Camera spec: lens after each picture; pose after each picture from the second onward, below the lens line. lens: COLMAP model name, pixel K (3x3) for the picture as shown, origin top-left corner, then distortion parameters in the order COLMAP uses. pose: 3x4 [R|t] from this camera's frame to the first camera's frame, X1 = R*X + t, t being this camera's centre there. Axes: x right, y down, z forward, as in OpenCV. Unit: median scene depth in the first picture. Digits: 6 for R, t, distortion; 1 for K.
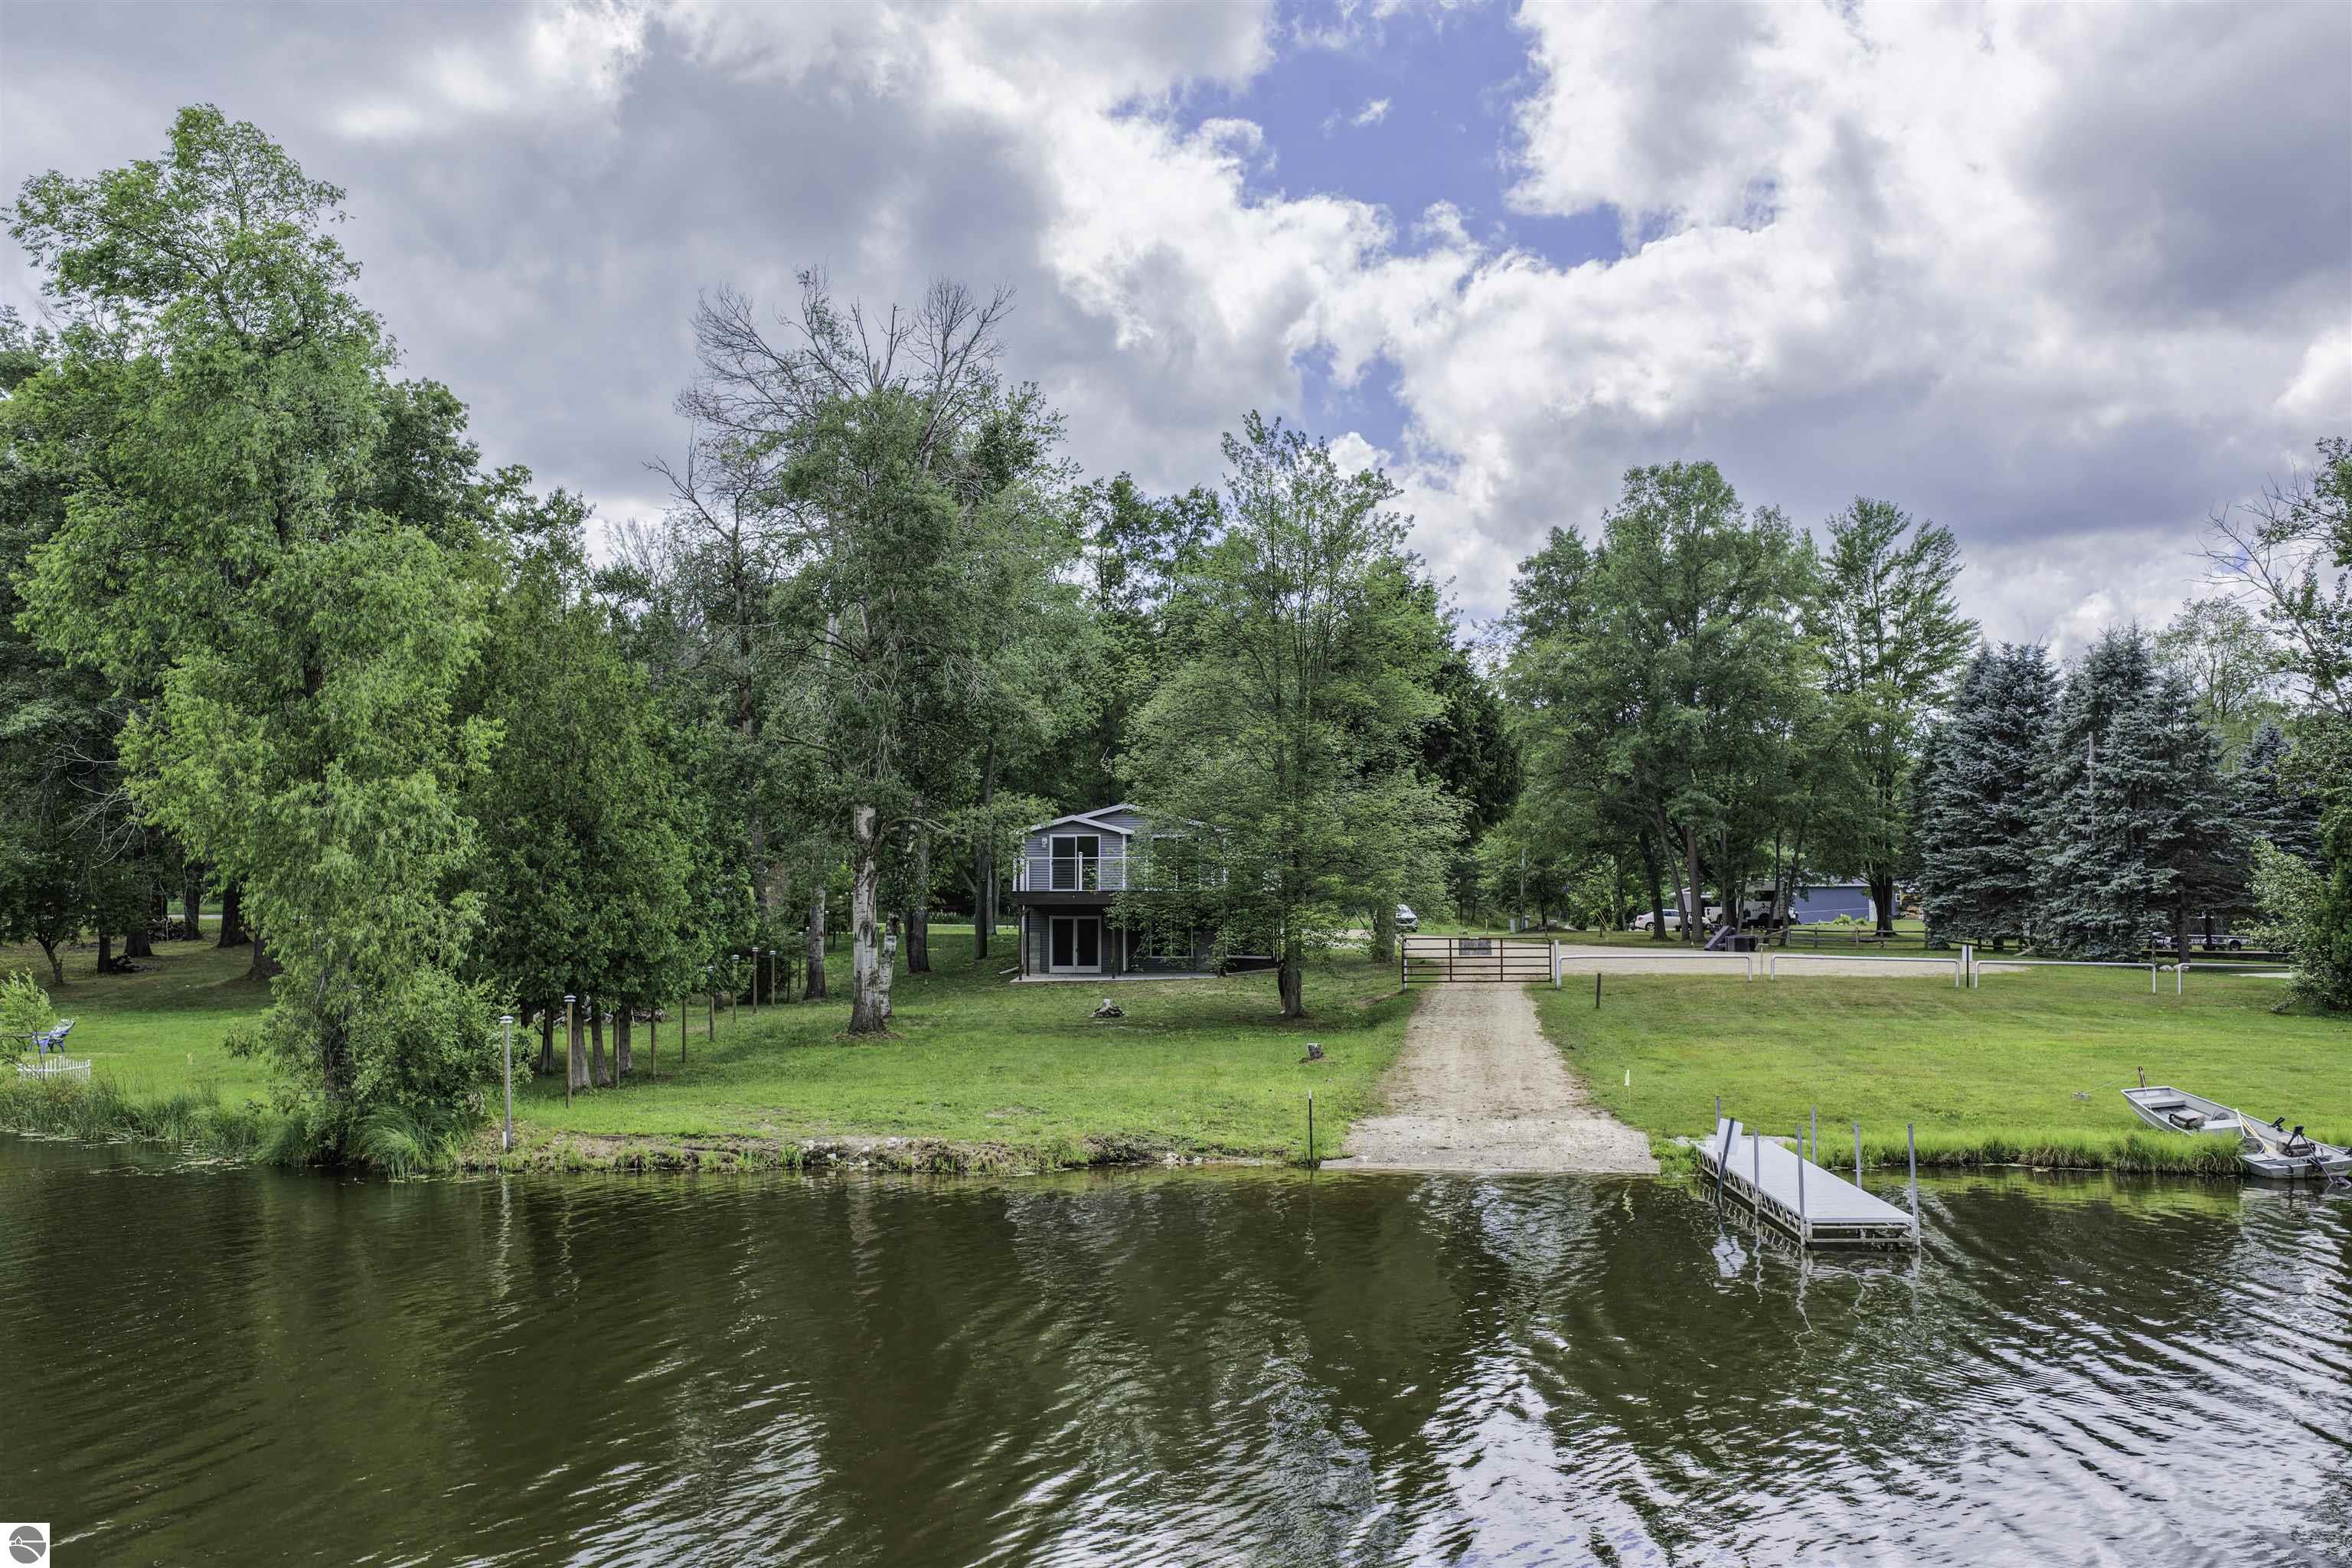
lens RADIAL K [[1950.2, 0, 1183.8], [0, 1950.2, 792.9], [0, 0, 1]] dist [-0.010606, 0.033400]
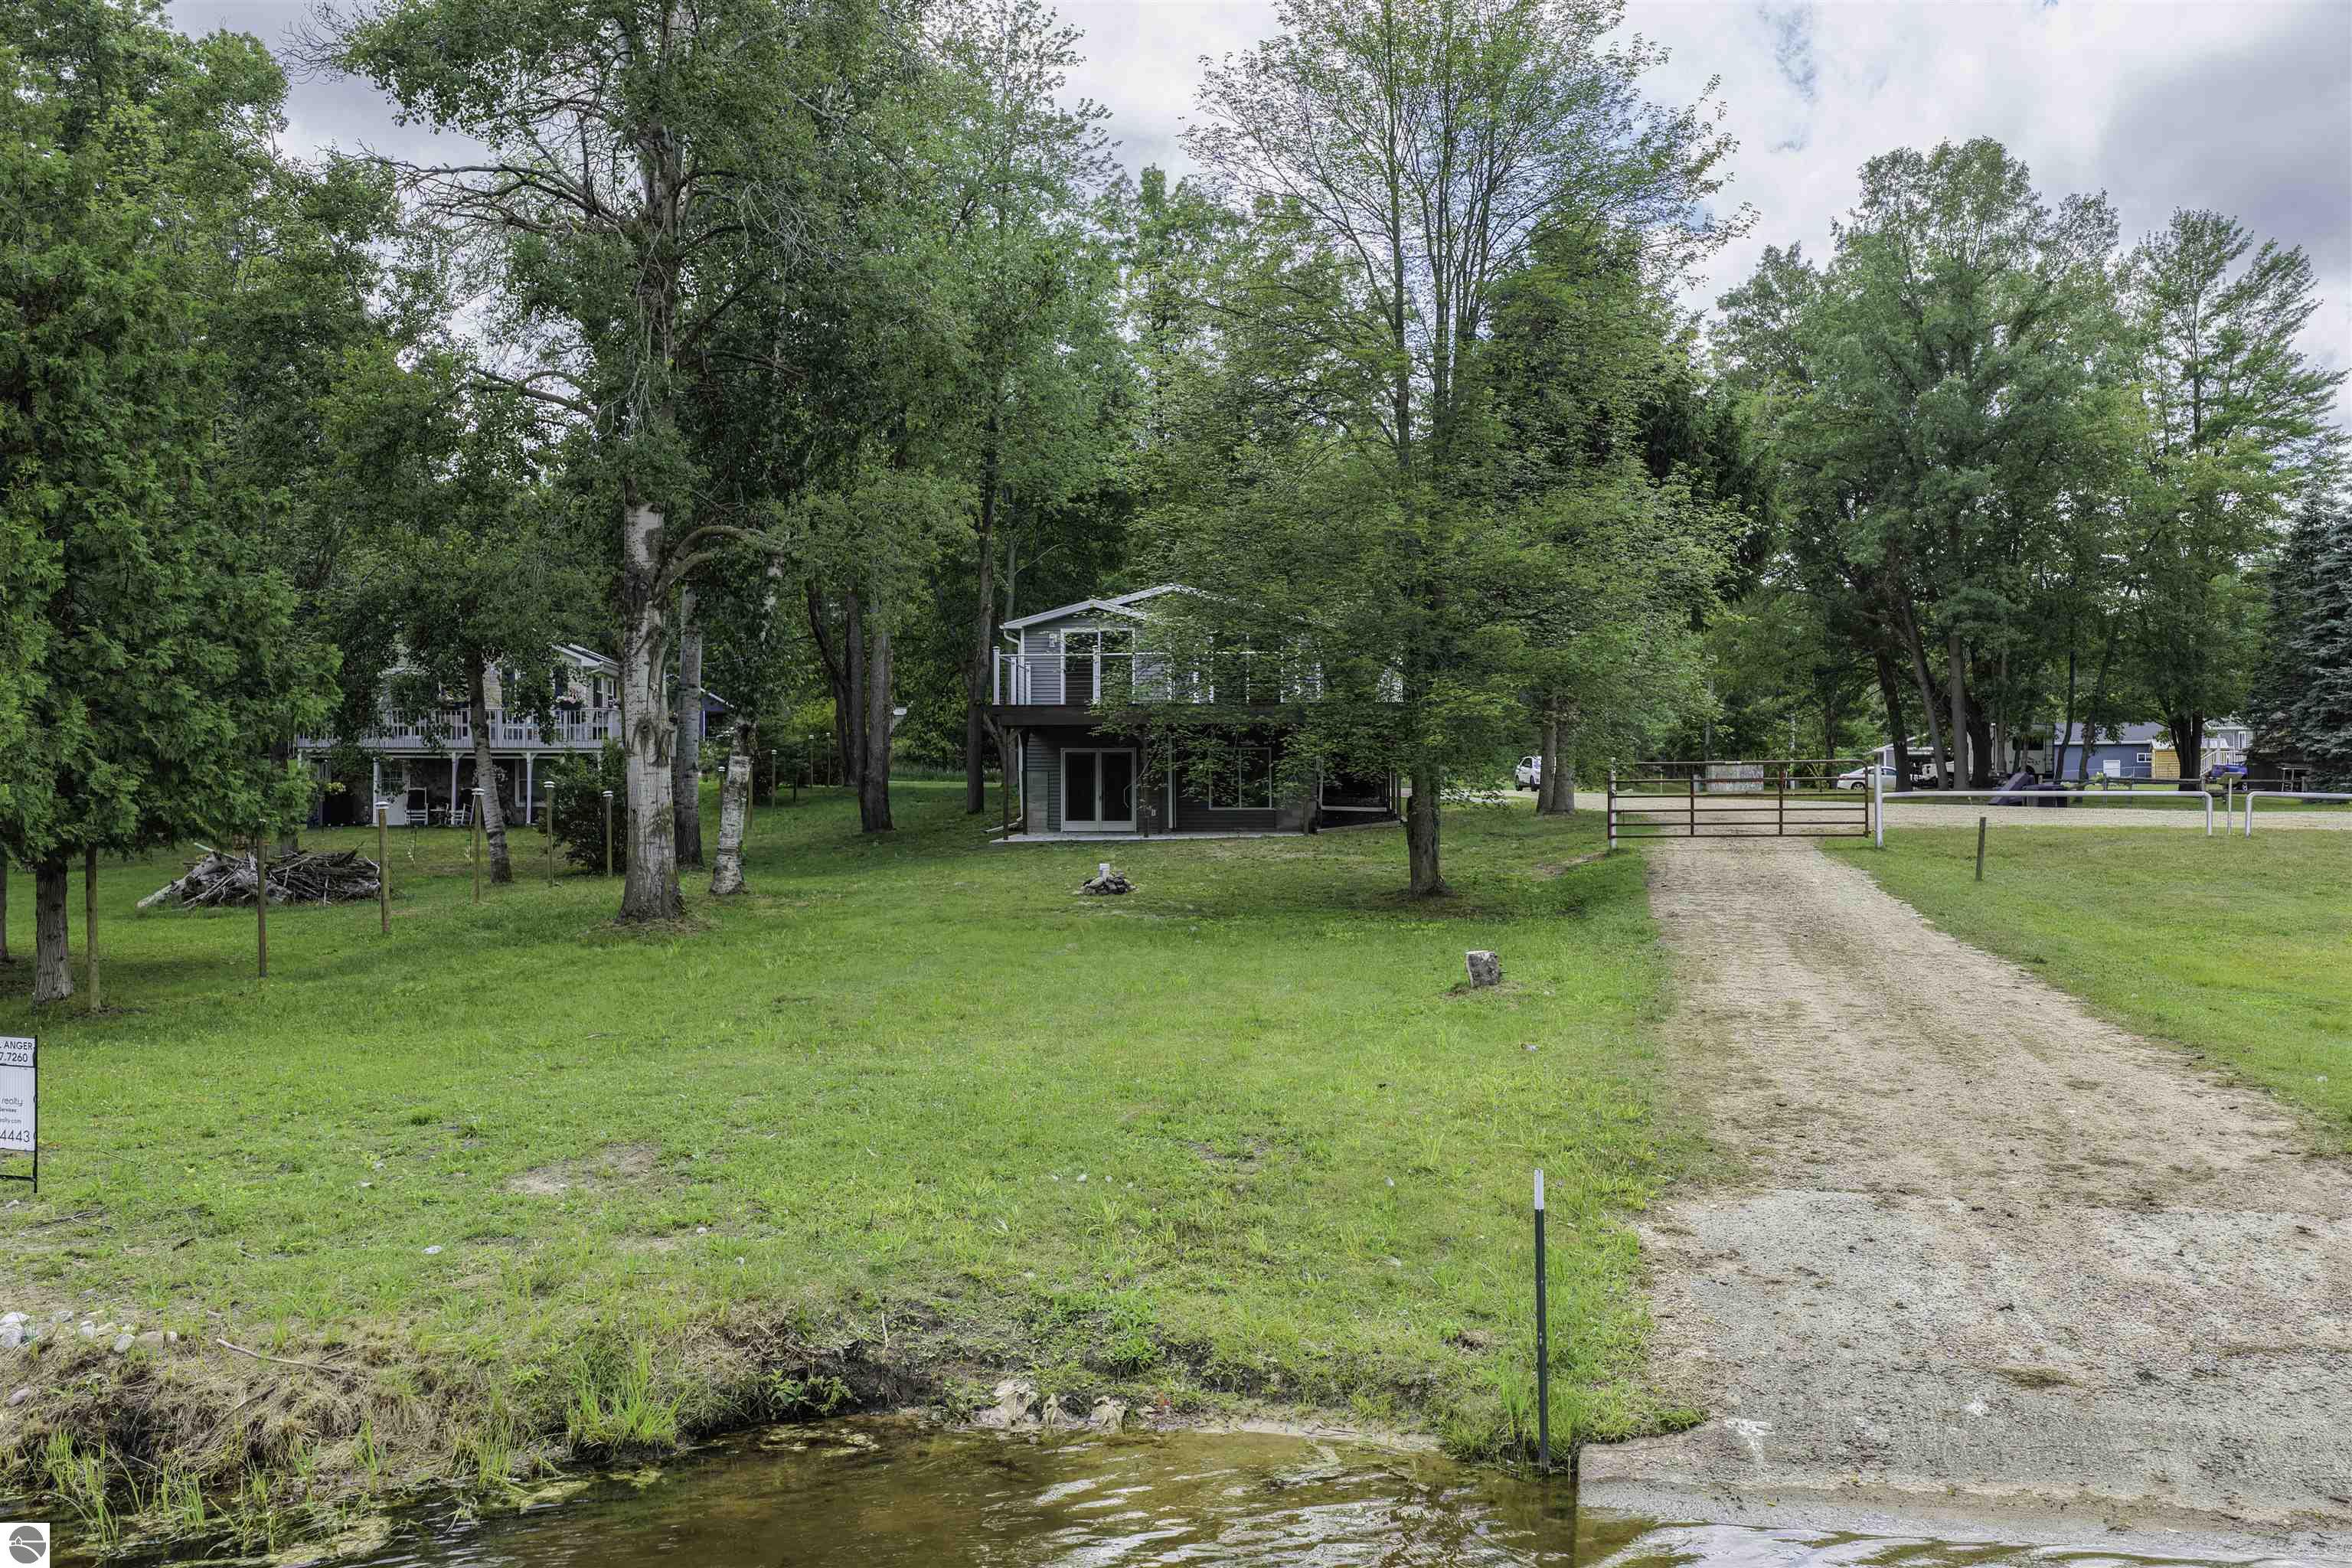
lens RADIAL K [[1950.2, 0, 1183.8], [0, 1950.2, 792.9], [0, 0, 1]] dist [-0.010606, 0.033400]
pose [[0.998259, 0.000057, -0.058987, 0.015683], [0.003518, 0.998162, 0.060507, 0.040743], [0.058882, -0.060609, 0.996423, 0.346889]]
